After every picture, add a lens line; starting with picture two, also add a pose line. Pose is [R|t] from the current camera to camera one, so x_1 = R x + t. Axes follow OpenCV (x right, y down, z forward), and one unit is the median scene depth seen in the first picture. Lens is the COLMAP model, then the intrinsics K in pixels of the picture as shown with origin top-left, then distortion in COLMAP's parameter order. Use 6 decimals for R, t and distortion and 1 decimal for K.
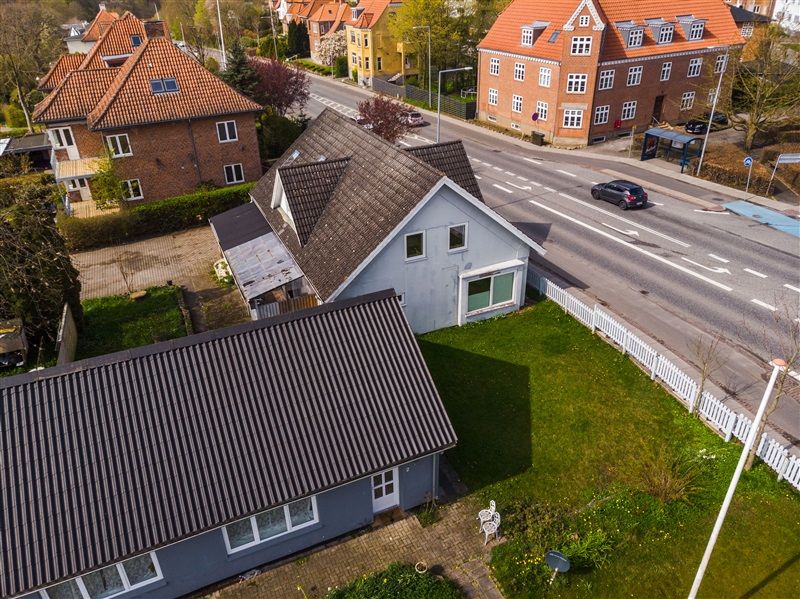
lens RADIAL K [[581.7, 0, 394.3], [0, 581.7, 296.8], [0, 0, 1]] dist [-0.032192, 0.056889]
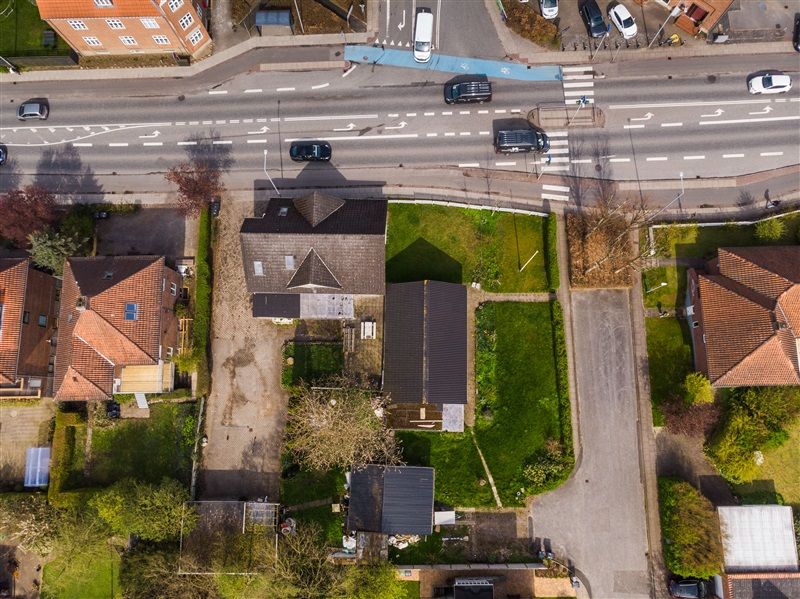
lens RADIAL K [[581.7, 0, 394.3], [0, 581.7, 296.8], [0, 0, 1]] dist [-0.032192, 0.056889]
pose [[0.419188, -0.890670, 0.176033, -0.342409], [0.453506, 0.373384, 0.809269, -1.246858], [-0.786520, -0.259404, 0.560442, -0.321940]]
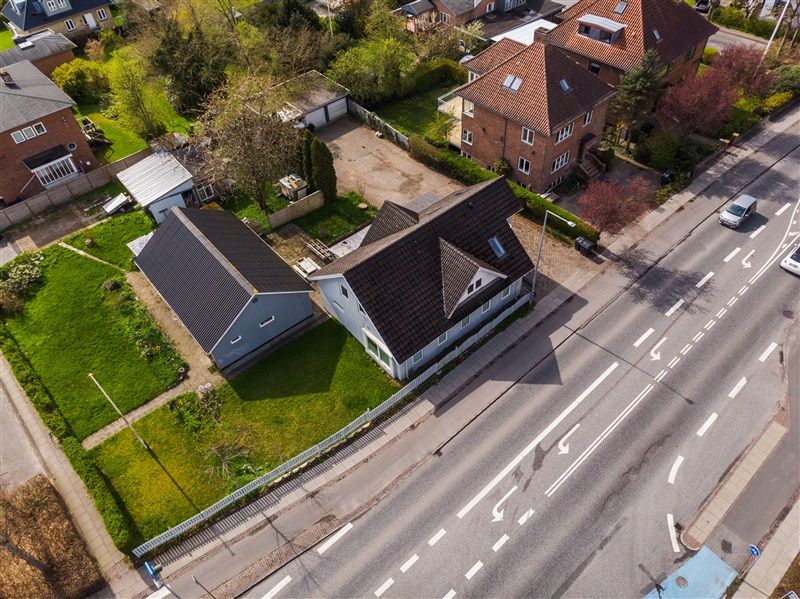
lens RADIAL K [[579.8, 0, 400.0], [0, 579.8, 299.5], [0, 0, 1]] dist [0.004304, 0.001818]
pose [[0.286209, 0.715250, -0.637575, 0.695795], [-0.429507, 0.690584, 0.581909, -0.670073], [0.856509, 0.107295, 0.504856, 0.184137]]
